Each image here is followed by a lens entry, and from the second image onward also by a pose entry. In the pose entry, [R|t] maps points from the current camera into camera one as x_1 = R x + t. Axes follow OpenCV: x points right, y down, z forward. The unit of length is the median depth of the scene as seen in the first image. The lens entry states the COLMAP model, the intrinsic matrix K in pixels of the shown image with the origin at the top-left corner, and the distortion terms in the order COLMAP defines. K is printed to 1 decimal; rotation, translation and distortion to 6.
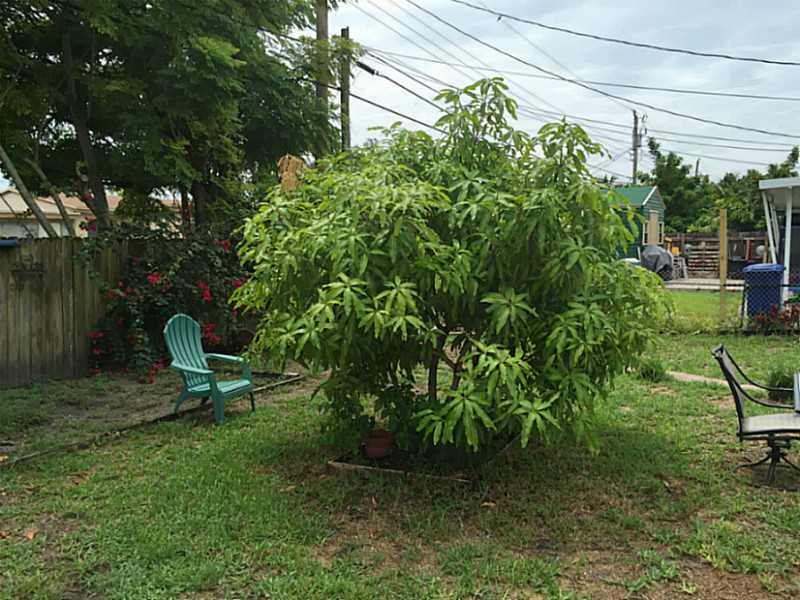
lens RADIAL K [[688.5, 0, 400.0], [0, 688.5, 300.0], [0, 0, 1]] dist [0.116955, -0.167774]
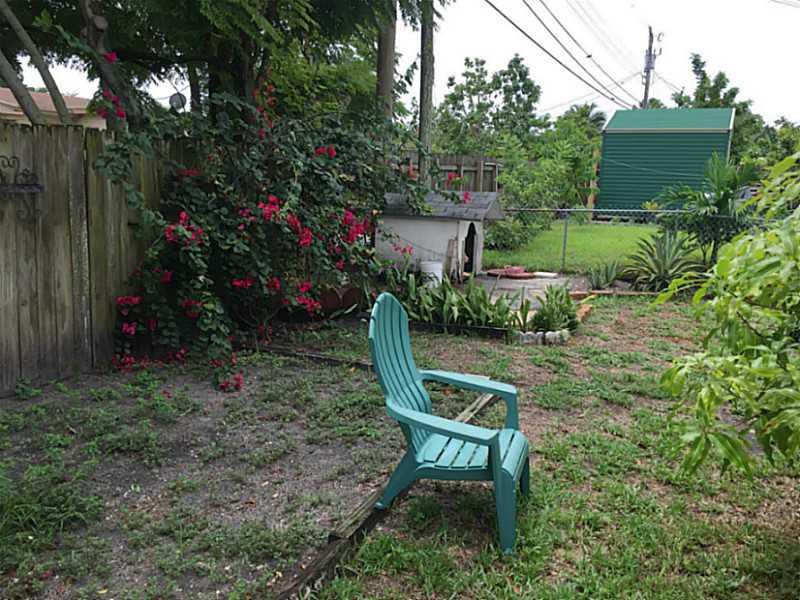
lens RADIAL K [[688.5, 0, 400.0], [0, 688.5, 300.0], [0, 0, 1]] dist [0.116955, -0.167774]
pose [[0.996047, 0.019211, 0.086728, -0.255285], [-0.028078, 0.994366, 0.102211, -0.016287], [-0.084276, -0.104242, 0.990975, 0.396952]]
